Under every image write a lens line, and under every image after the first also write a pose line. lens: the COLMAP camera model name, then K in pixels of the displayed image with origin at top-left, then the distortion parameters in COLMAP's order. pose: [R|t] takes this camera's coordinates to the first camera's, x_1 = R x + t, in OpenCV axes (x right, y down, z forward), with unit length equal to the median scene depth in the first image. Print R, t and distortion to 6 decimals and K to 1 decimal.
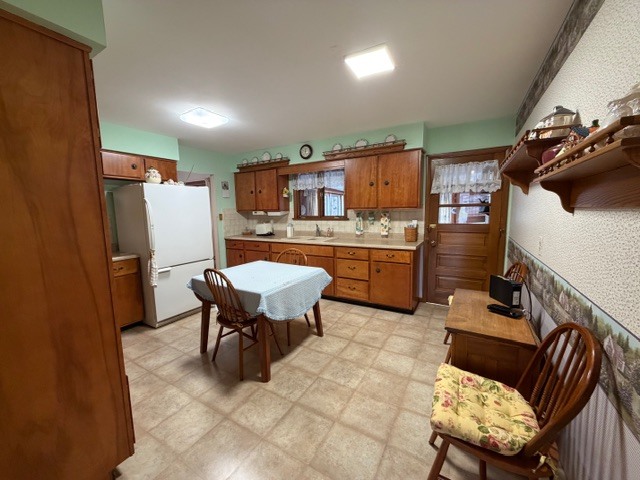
lens RADIAL K [[254.8, 0, 315.9], [0, 254.8, 238.1], [0, 0, 1]] dist [0.008458, -0.000941]
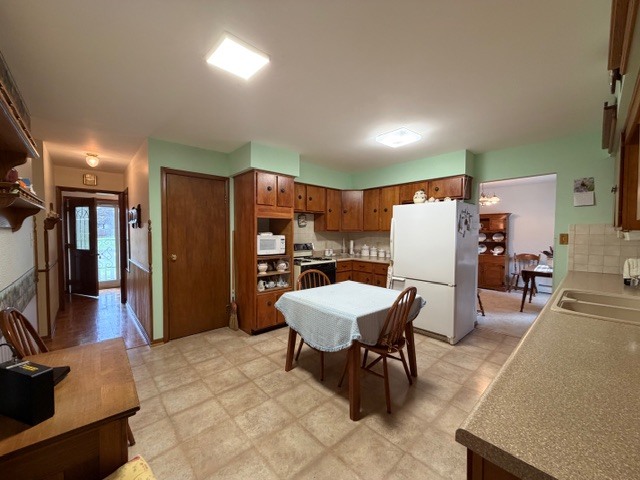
lens RADIAL K [[254.8, 0, 315.5], [0, 254.8, 239.1], [0, 0, 1]] dist [0.008458, -0.000941]
pose [[-0.290355, 0.037577, -0.956181, 0.968273], [-0.106094, 0.991804, 0.071193, -0.155545], [0.951019, 0.122117, -0.283988, 1.529451]]
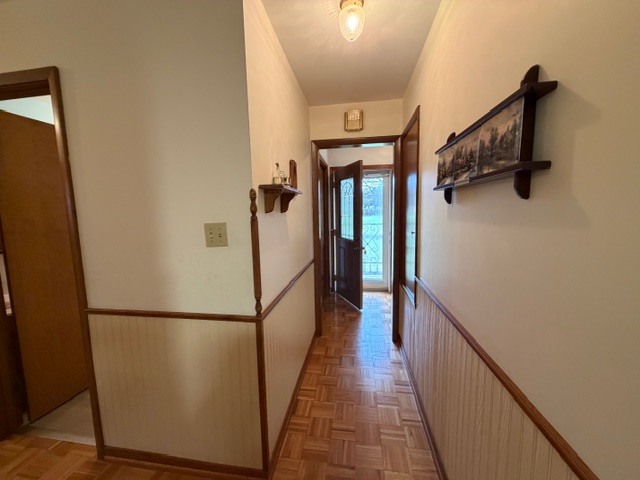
lens RADIAL K [[254.8, 0, 316.7], [0, 254.8, 241.0], [0, 0, 1]] dist [0.008458, -0.000941]
pose [[-0.924862, 0.070499, -0.373711, 0.714787], [-0.012419, 0.976545, 0.214956, -0.111107], [0.380100, 0.203446, -0.902294, 1.142544]]
